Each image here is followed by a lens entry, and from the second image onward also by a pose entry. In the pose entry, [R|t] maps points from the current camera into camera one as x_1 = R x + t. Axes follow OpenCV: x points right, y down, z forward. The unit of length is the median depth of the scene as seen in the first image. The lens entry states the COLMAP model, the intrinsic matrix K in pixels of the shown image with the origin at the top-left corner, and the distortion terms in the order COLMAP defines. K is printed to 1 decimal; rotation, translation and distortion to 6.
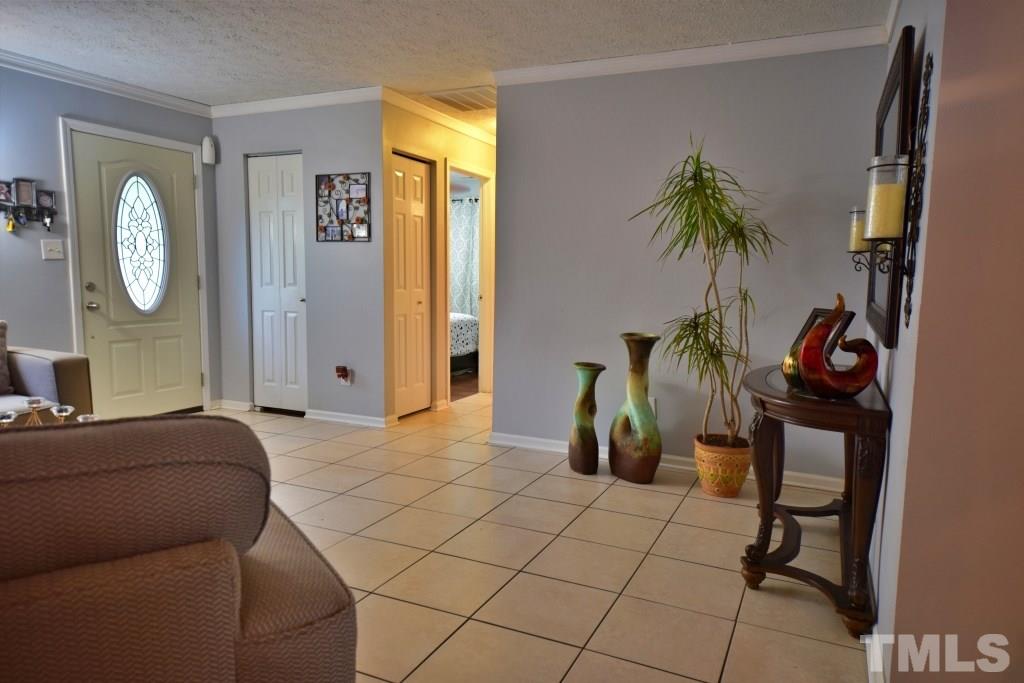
lens RADIAL K [[667.9, 0, 517.3], [0, 667.9, 345.5], [0, 0, 1]] dist [0.036705, -0.000769]
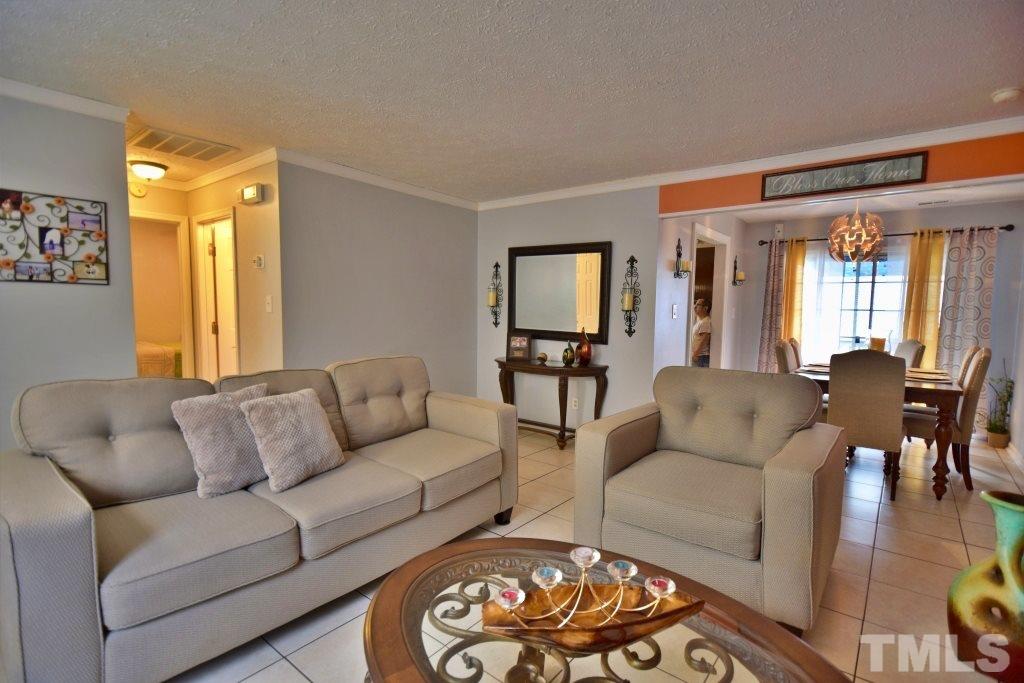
lens RADIAL K [[480.6, 0, 518.6], [0, 480.6, 345.0], [0, 0, 1]] dist [0.023208, -0.021297]
pose [[0.232490, -0.088350, 0.968578, -1.016089], [0.092279, 0.993377, 0.068462, -0.110390], [-0.968211, 0.073463, 0.239103, 0.542248]]
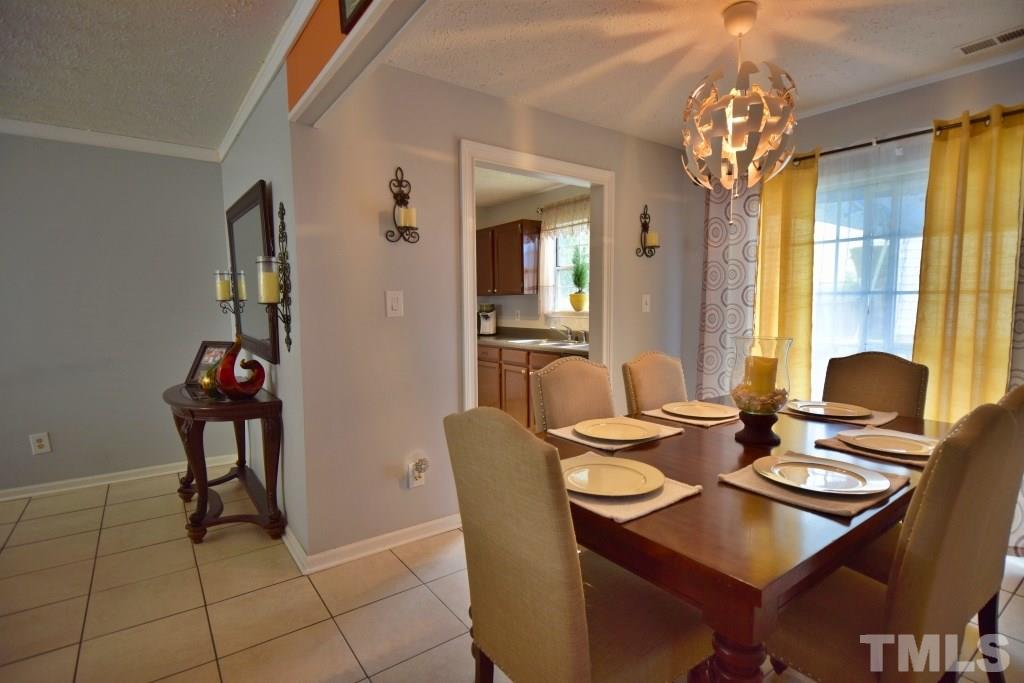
lens RADIAL K [[499.8, 0, 518.9], [0, 499.8, 350.2], [0, 0, 1]] dist [0.028281, -0.025399]
pose [[0.475496, -0.101369, 0.873858, -0.169394], [0.107739, 0.992572, 0.056516, -0.023083], [-0.873095, 0.067275, 0.482886, -0.100082]]
